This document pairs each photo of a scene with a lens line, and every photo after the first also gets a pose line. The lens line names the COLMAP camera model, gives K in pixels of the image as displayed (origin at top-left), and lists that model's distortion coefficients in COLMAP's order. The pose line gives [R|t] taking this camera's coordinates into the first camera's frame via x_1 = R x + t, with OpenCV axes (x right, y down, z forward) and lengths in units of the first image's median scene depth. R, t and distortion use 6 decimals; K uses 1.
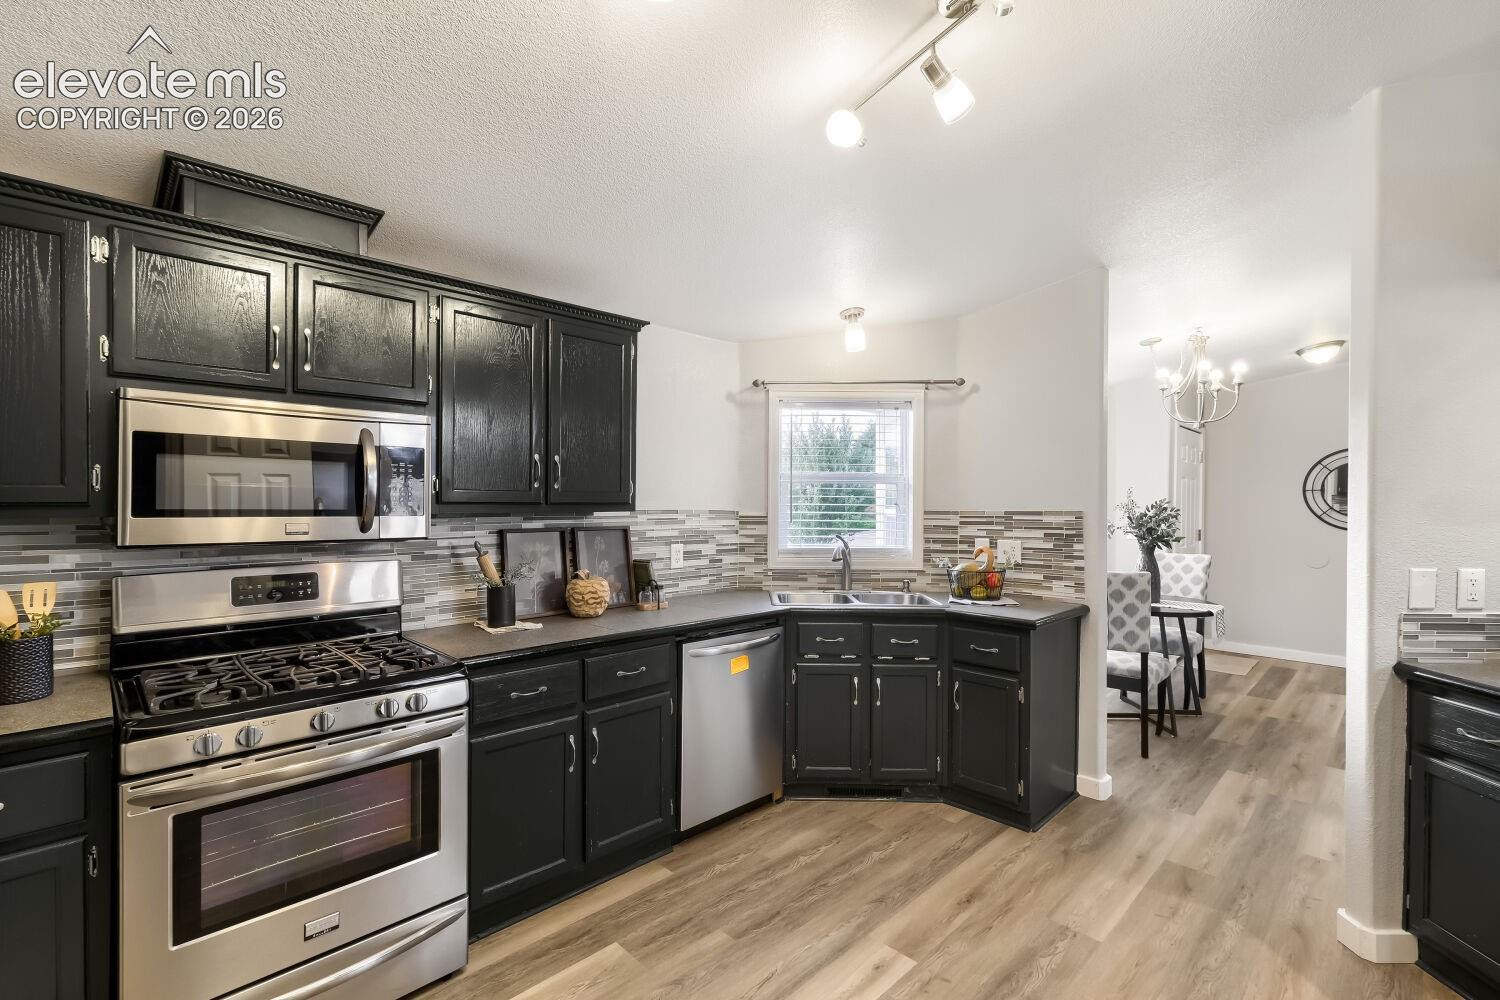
lens RADIAL K [[654.8, 0, 735.8], [0, 654.8, 503.8], [0, 0, 1]] dist [-0.001591, -0.000700]
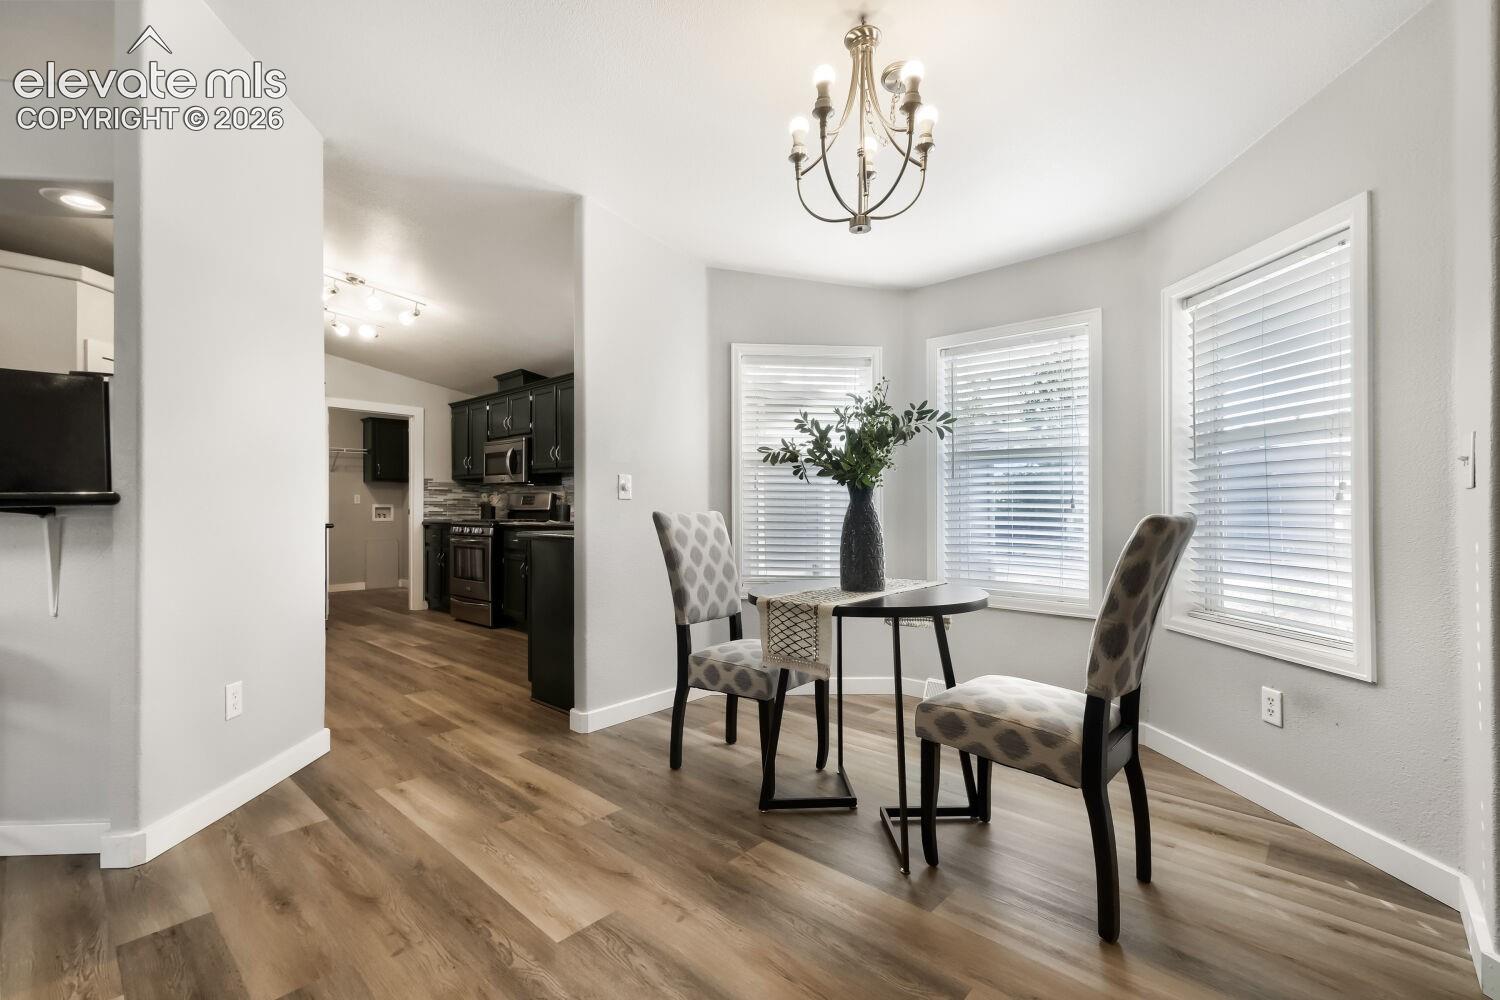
lens RADIAL K [[654.8, 0, 746.4], [0, 654.8, 506.1], [0, 0, 1]] dist [-0.001591, -0.000700]
pose [[0.061707, -0.011029, -0.998033, 1.458506], [-0.002724, 0.999933, -0.011218, 0.112135], [0.998091, 0.003411, 0.061673, 1.111261]]
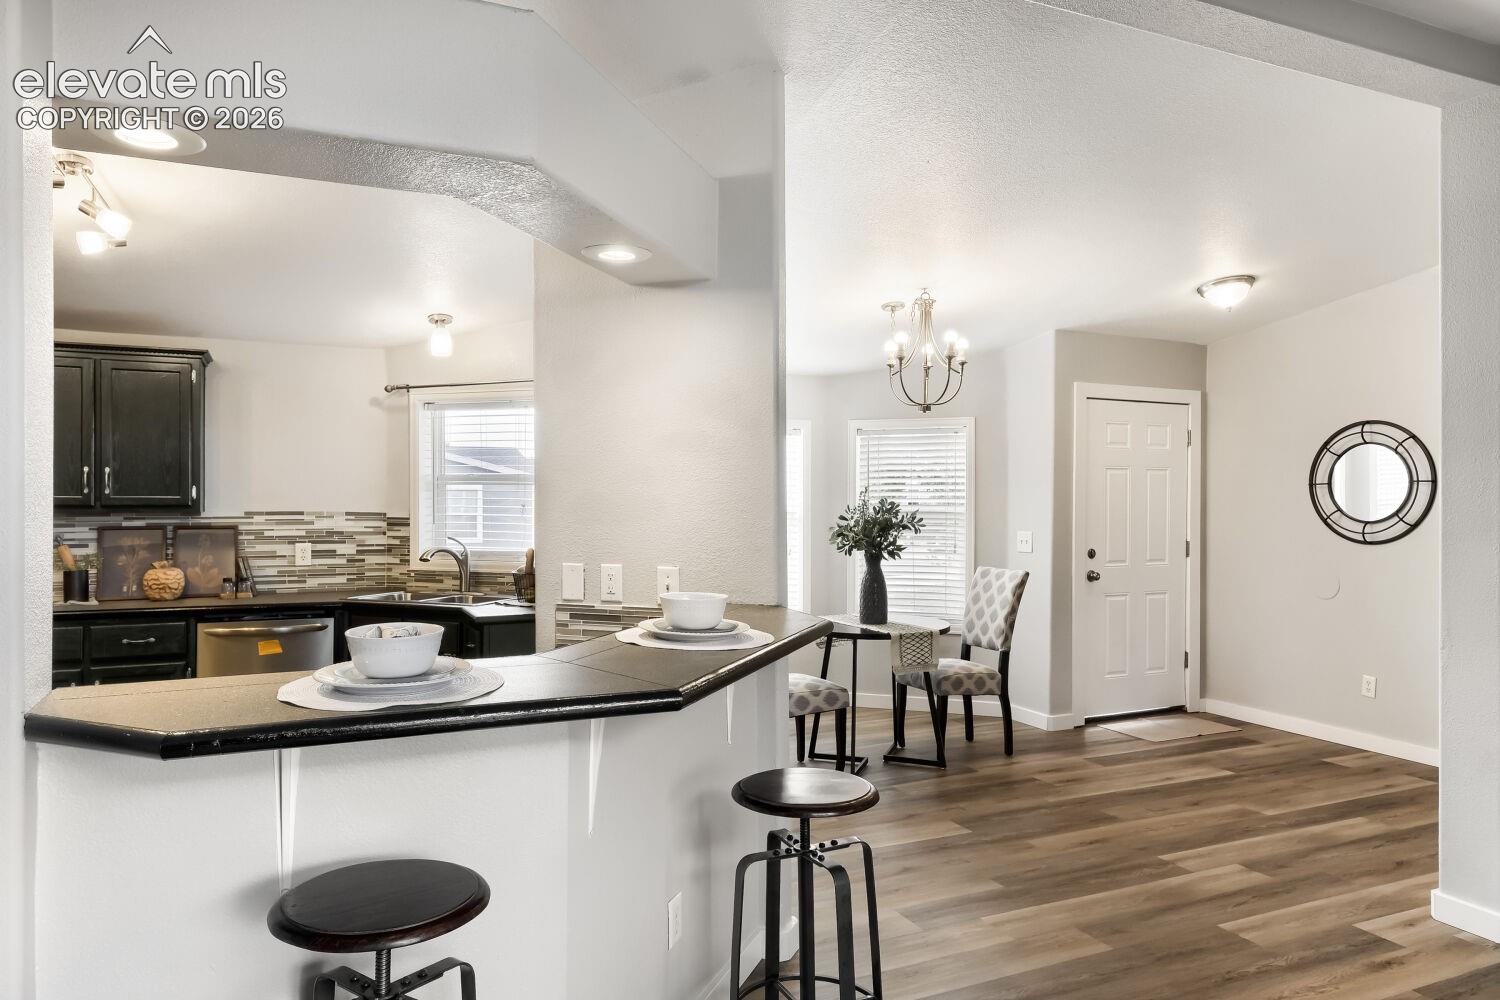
lens RADIAL K [[971.0, 0, 725.1], [0, 971.0, 496.4], [0, 0, 1]] dist [0.008730, 0.004880]
pose [[0.943215, -0.004761, -0.332148, 1.095566], [0.001885, 0.999958, -0.008981, 0.000321], [0.332177, 0.007845, 0.943185, -0.278316]]
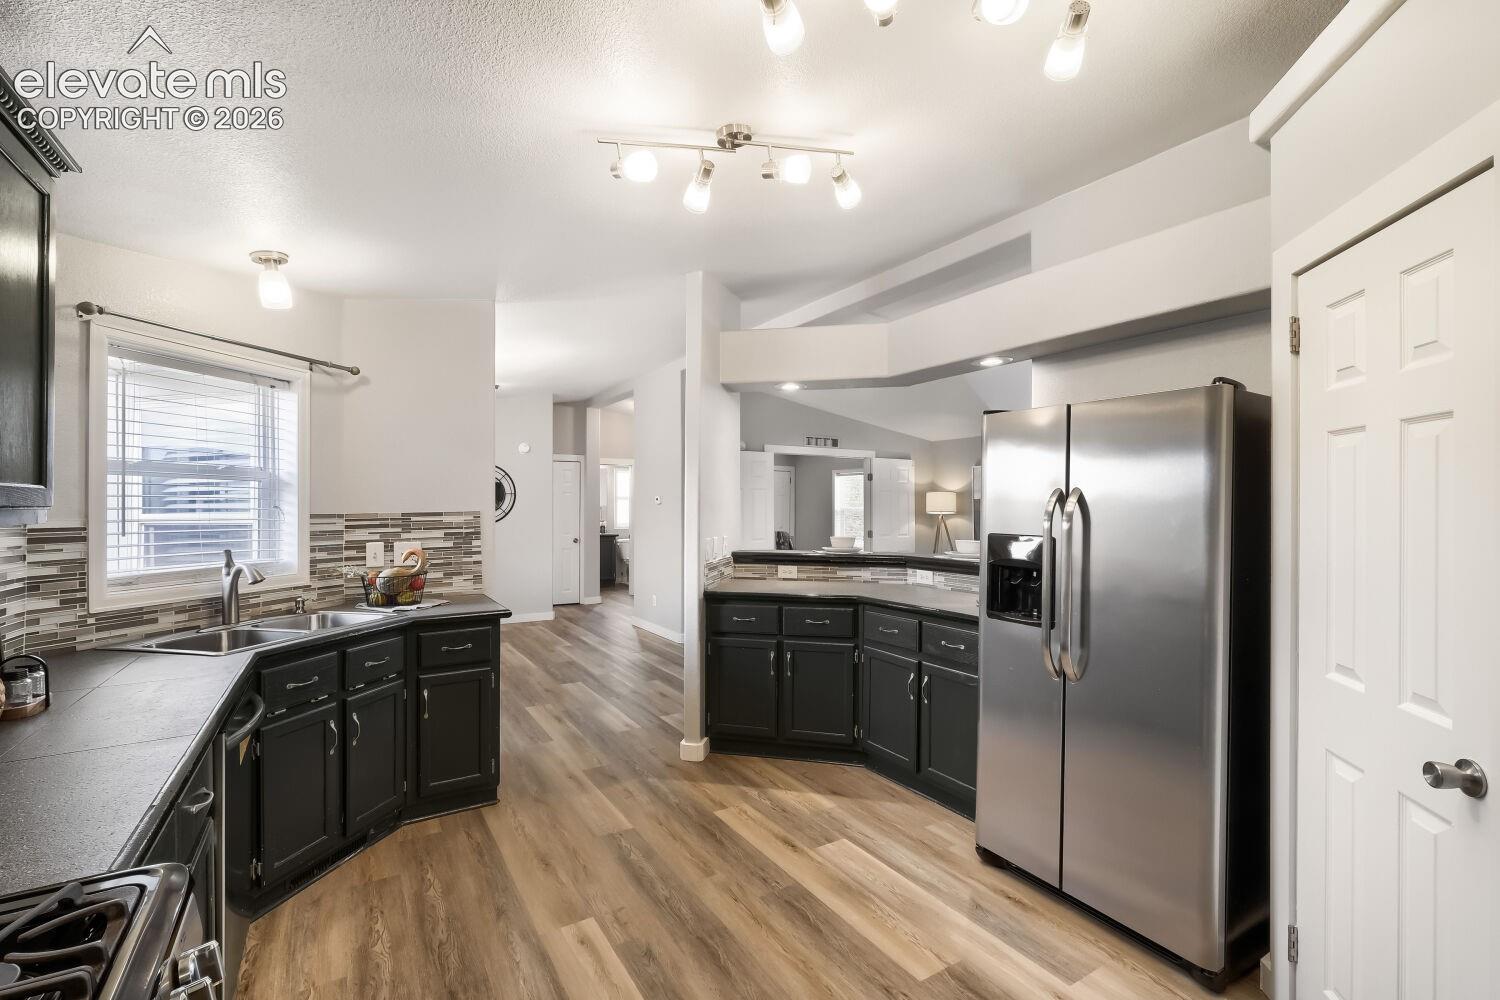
lens RADIAL K [[654.8, 0, 730.0], [0, 654.8, 504.0], [0, 0, 1]] dist [-0.001591, -0.000700]
pose [[0.235042, -0.003558, 0.971979, -0.437614], [0.005336, 0.999983, 0.002370, -0.001568], [-0.971971, 0.004629, 0.235057, 0.297701]]
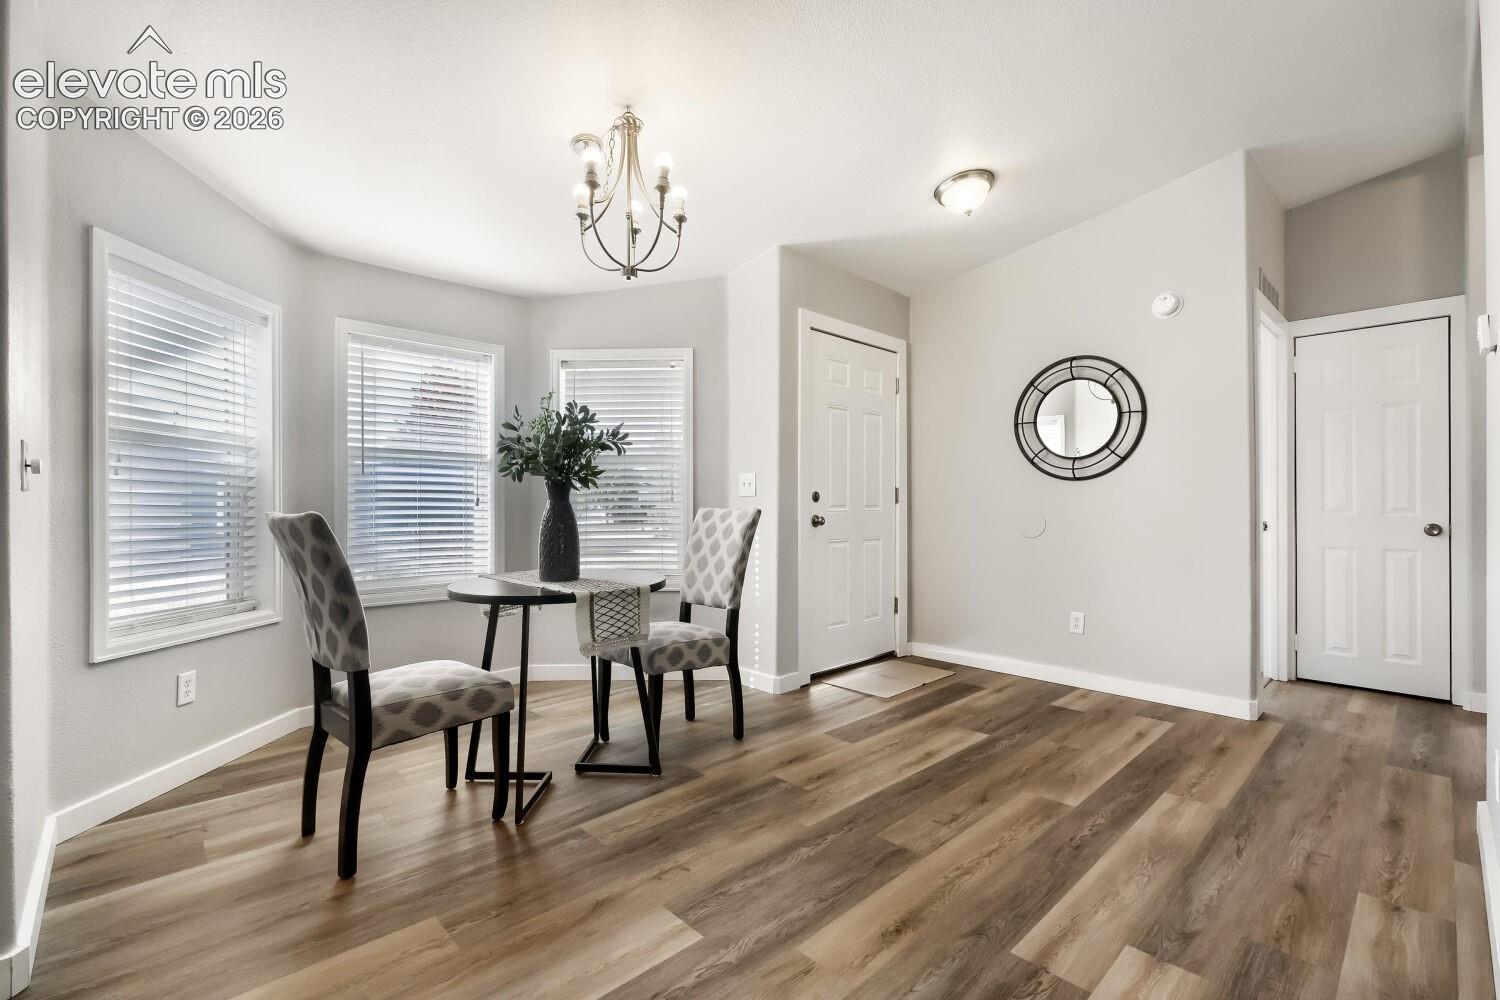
lens RADIAL K [[654.8, 0, 729.2], [0, 654.8, 505.4], [0, 0, 1]] dist [-0.001591, -0.000700]
pose [[0.999767, -0.009062, -0.019589, 1.009312], [0.009030, 0.999958, -0.001748, 0.108323], [0.019604, 0.001571, 0.999807, 0.532732]]
